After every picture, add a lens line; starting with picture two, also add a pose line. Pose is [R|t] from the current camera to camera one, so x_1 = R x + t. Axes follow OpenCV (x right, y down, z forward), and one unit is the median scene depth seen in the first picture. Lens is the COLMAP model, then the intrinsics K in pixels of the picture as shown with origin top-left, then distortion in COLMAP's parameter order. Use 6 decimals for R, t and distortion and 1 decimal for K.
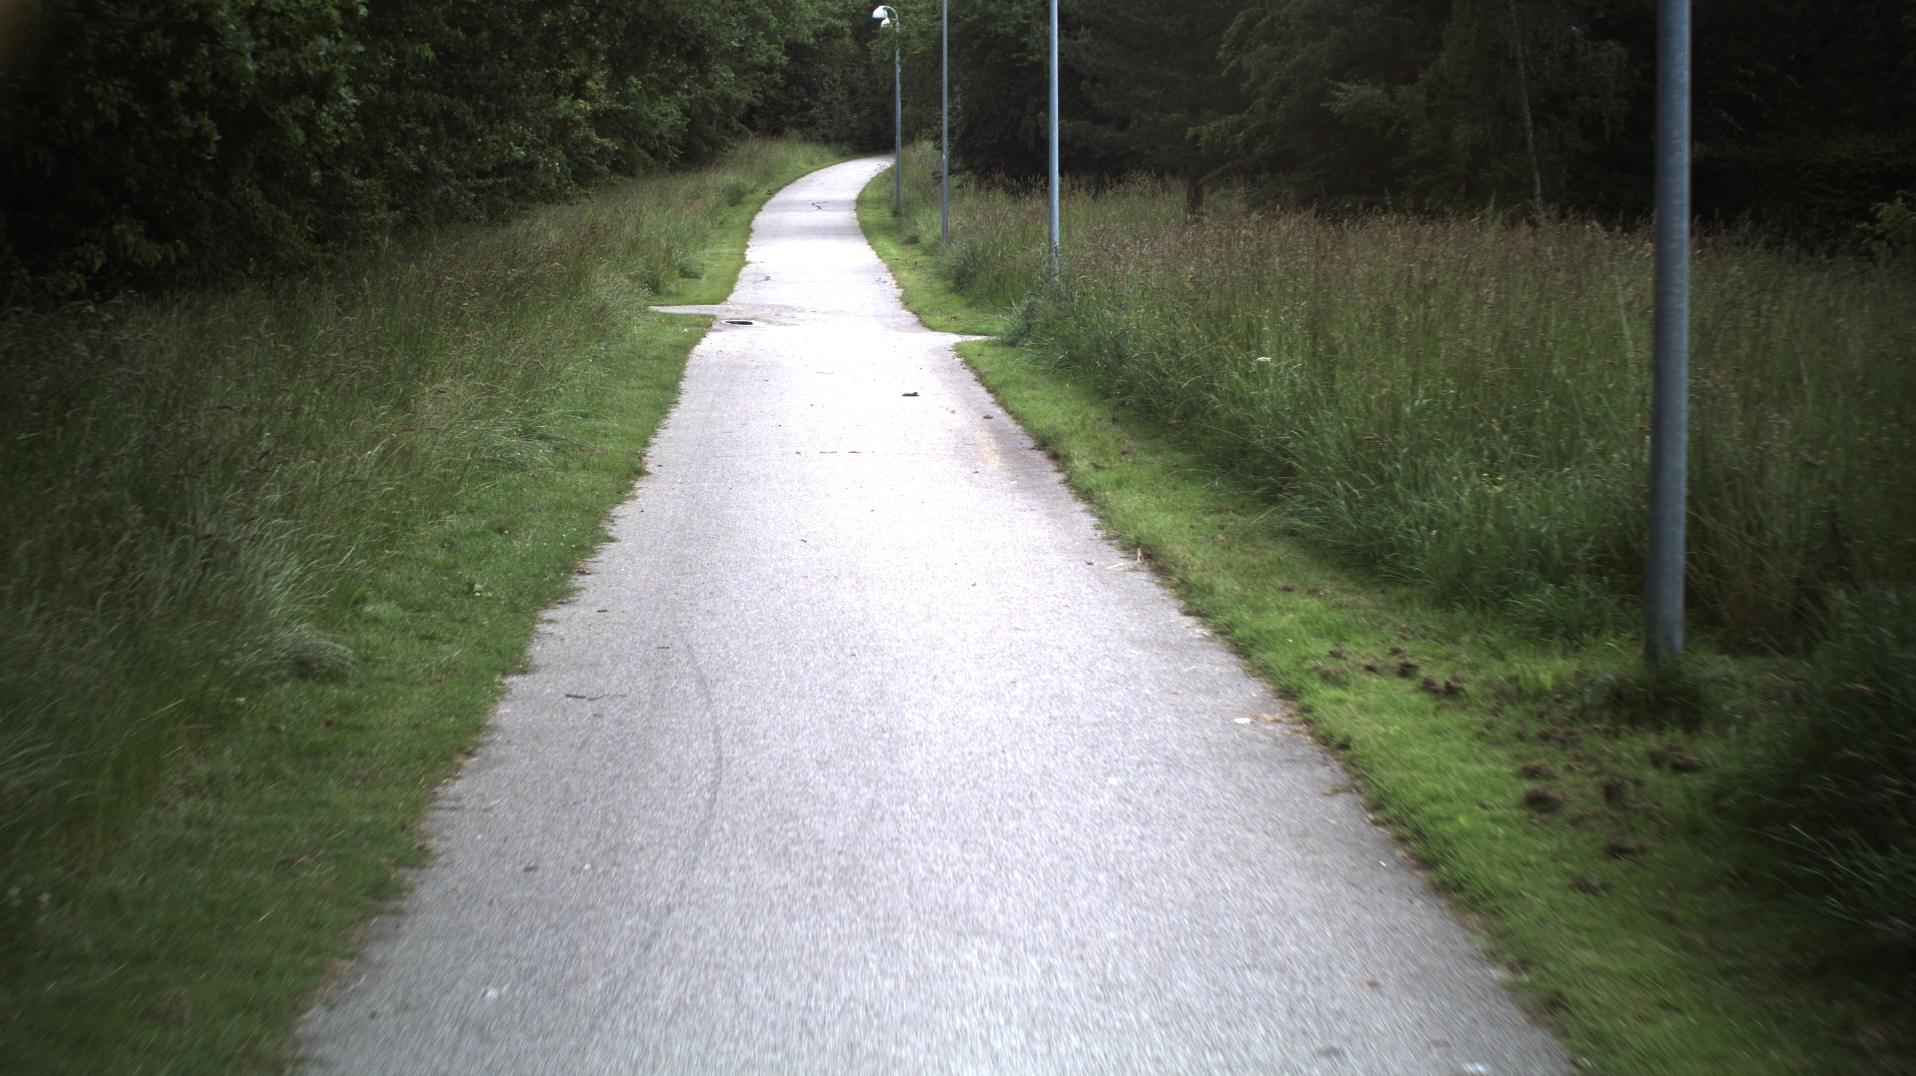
lens RADIAL K [[3183.4, 0, 958.0], [0, 3183.4, 538.0], [0, 0, 1]] dist [-0.273933, 0.243486]
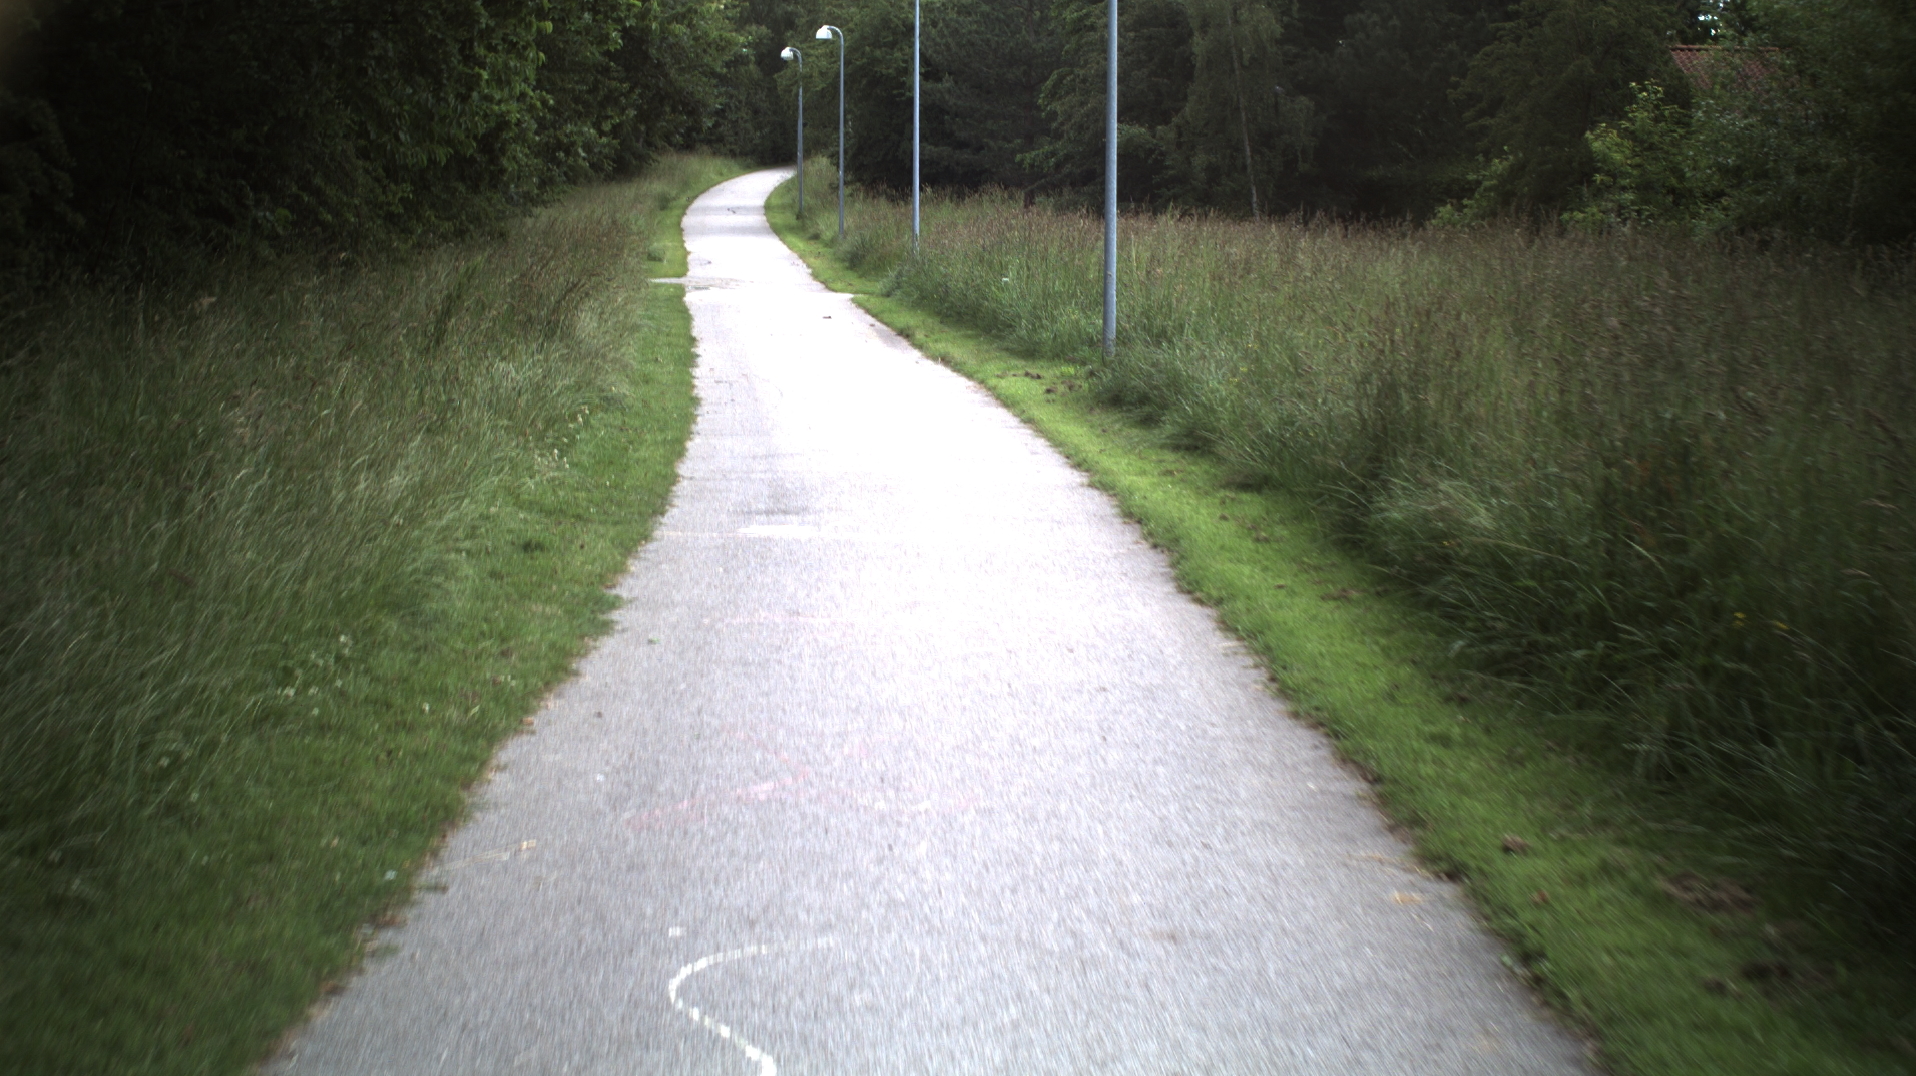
lens RADIAL K [[3183.4, 0, 958.0], [0, 3183.4, 538.0], [0, 0, 1]] dist [-0.273933, 0.243486]
pose [[0.999347, 0.003070, 0.036005, -0.003759], [-0.002967, 0.999991, -0.002914, 0.051897], [-0.036014, 0.002805, 0.999347, -0.467240]]
